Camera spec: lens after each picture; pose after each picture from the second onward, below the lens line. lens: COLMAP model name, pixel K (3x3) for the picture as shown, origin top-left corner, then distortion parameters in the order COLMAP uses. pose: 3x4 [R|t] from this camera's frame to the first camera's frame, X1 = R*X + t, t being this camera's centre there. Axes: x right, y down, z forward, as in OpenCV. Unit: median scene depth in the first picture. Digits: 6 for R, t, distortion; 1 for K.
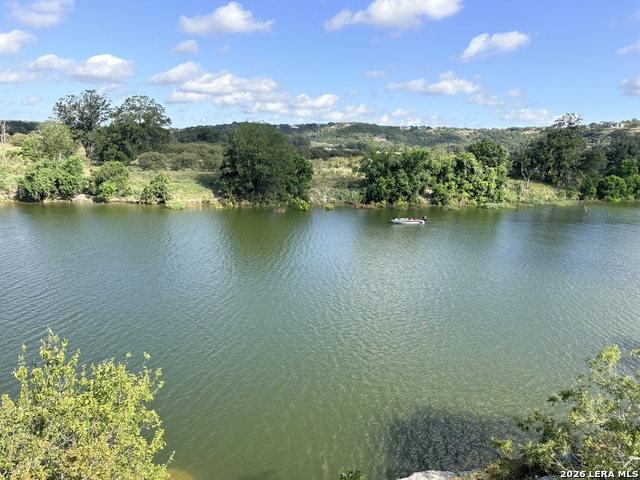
lens RADIAL K [[477.3, 0, 318.3], [0, 477.3, 237.7], [0, 0, 1]] dist [0.065620, -0.078685]
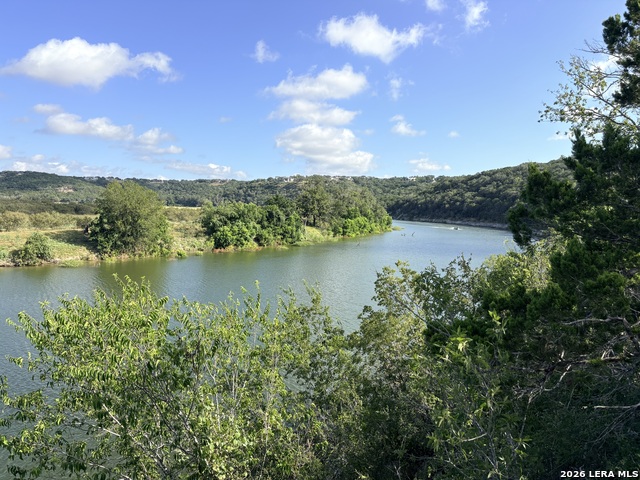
lens RADIAL K [[480.5, 0, 320.0], [0, 480.5, 240.0], [0, 0, 1]] dist [0.048070, -0.051236]
pose [[0.804794, -0.066227, 0.589848, -0.362857], [0.123474, 0.990696, -0.057235, 0.005267], [-0.580570, 0.118893, 0.805483, -0.101663]]
